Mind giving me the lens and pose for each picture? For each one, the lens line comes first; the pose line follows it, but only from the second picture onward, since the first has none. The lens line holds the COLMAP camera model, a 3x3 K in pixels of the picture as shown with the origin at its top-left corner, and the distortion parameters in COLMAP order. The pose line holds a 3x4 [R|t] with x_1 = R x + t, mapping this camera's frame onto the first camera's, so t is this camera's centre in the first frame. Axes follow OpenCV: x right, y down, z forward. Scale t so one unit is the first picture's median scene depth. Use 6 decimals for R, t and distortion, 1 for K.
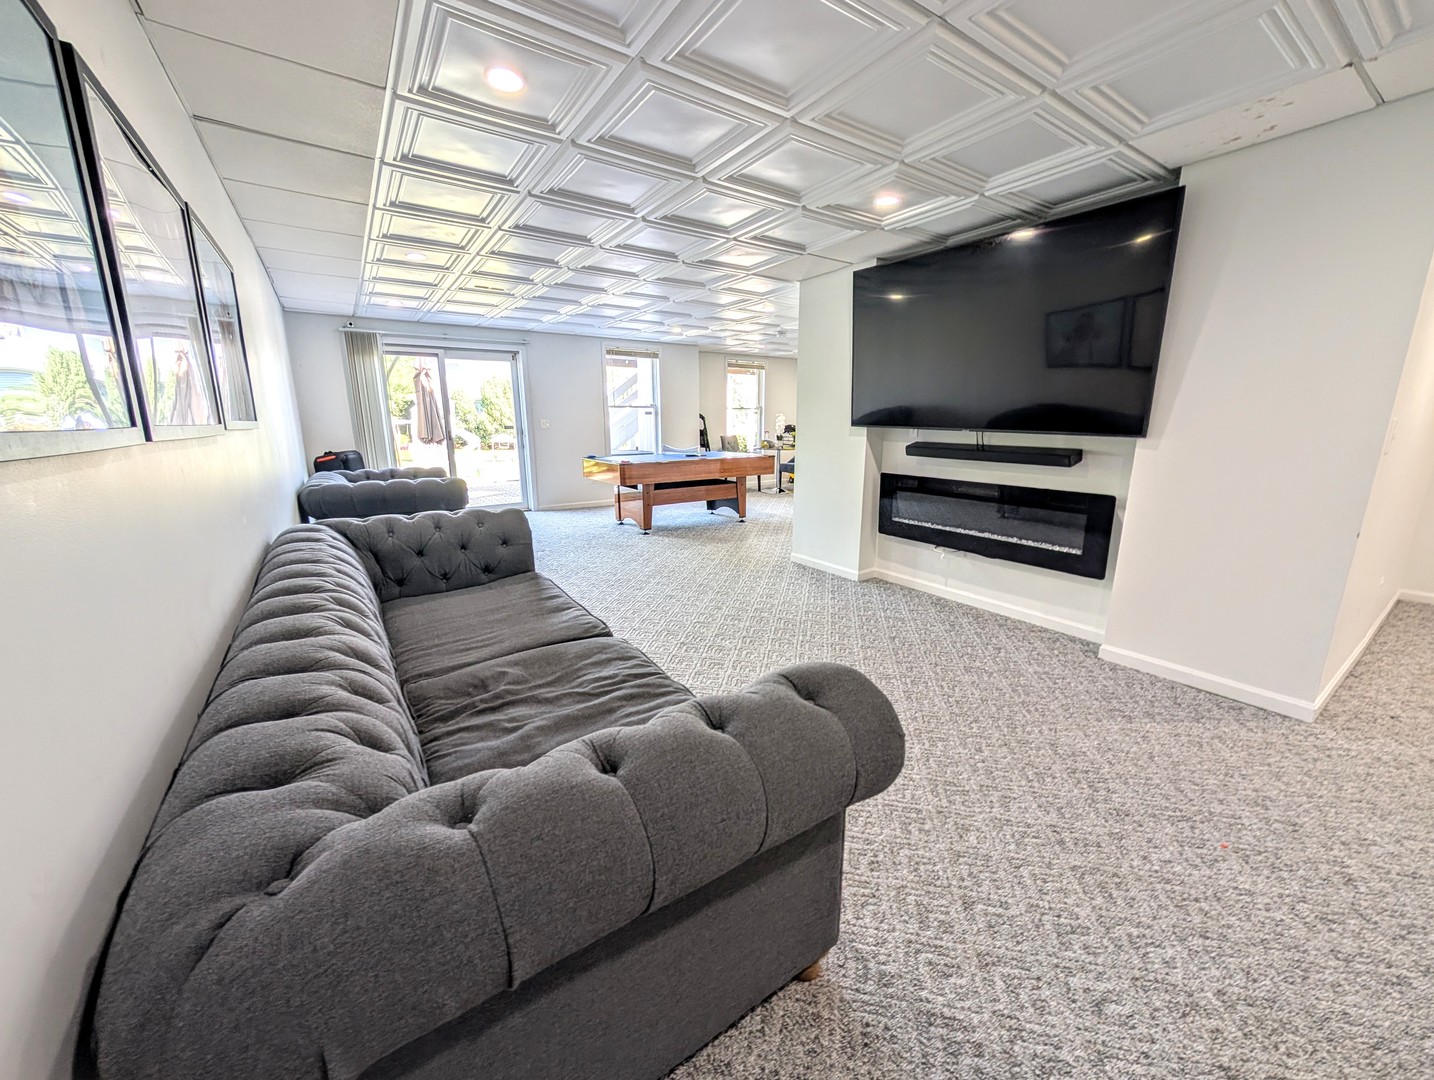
lens RADIAL K [[543.1, 0, 723.6], [0, 543.1, 530.2], [0, 0, 1]] dist [-0.001249, 0.000315]
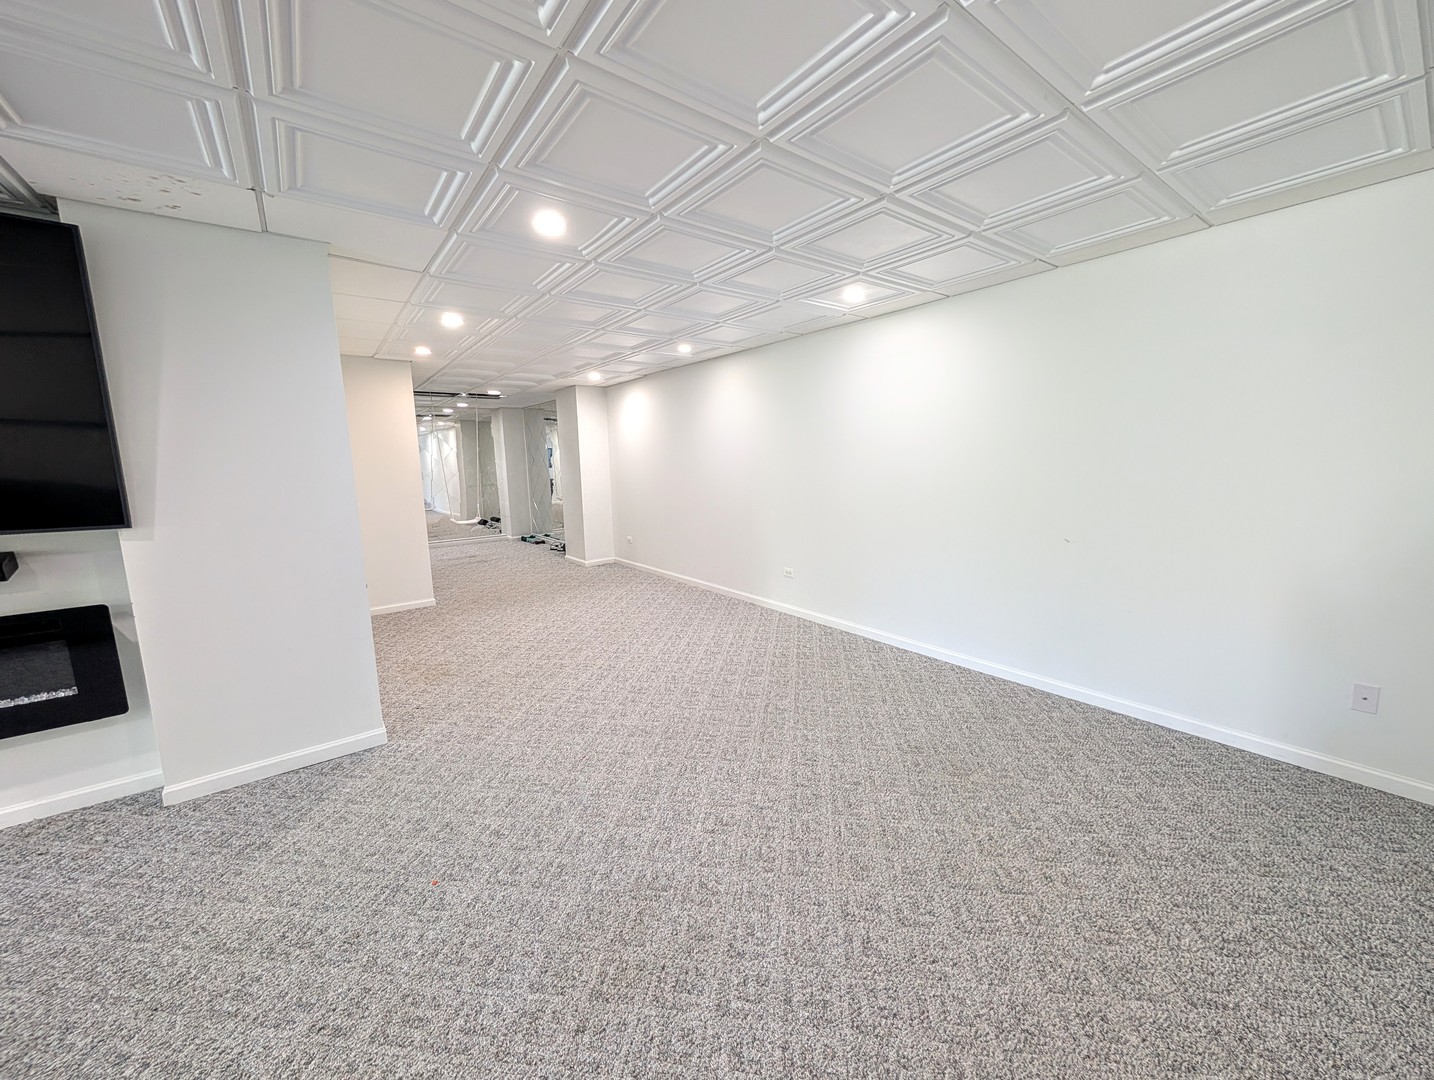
lens RADIAL K [[543.1, 0, 721.4], [0, 543.1, 540.6], [0, 0, 1]] dist [-0.001249, 0.000315]
pose [[-0.035936, -0.142525, 0.989139, -0.066245], [0.227755, 0.962563, 0.146970, -0.081525], [-0.973055, 0.230563, -0.002130, 0.174028]]
